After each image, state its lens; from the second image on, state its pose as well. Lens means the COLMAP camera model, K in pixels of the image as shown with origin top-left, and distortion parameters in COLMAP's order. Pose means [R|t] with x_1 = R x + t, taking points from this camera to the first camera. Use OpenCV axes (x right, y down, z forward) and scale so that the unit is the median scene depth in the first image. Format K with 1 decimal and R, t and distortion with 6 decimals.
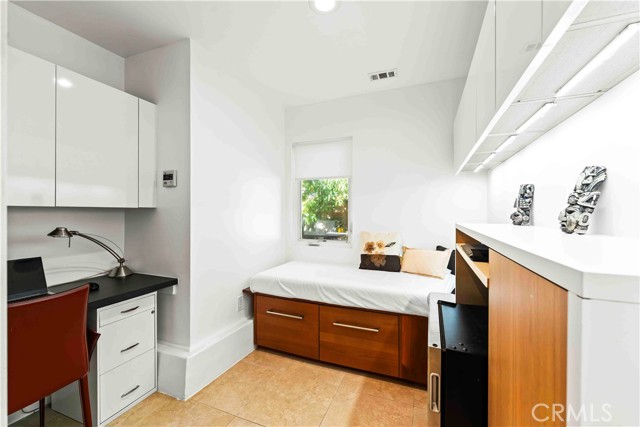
lens RADIAL K [[258.5, 0, 321.4], [0, 258.5, 213.1], [0, 0, 1]] dist [-0.002384, -0.000647]
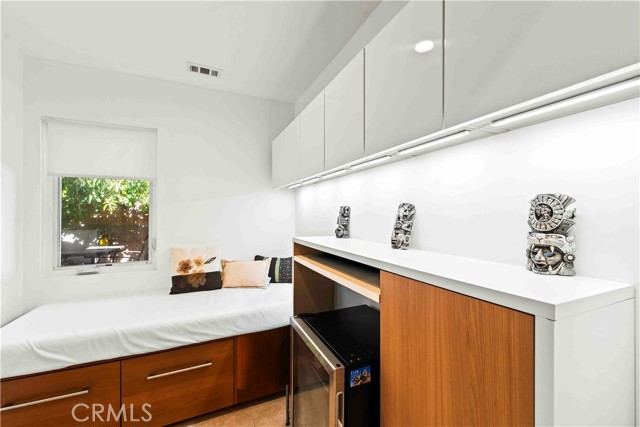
lens RADIAL K [[258.5, 0, 319.7], [0, 258.5, 213.1], [0, 0, 1]] dist [-0.002384, -0.000647]
pose [[0.687956, 0.002886, 0.725747, -0.147309], [0.002017, 0.999981, -0.005889, -0.042706], [-0.725750, 0.005516, 0.687937, 0.119142]]
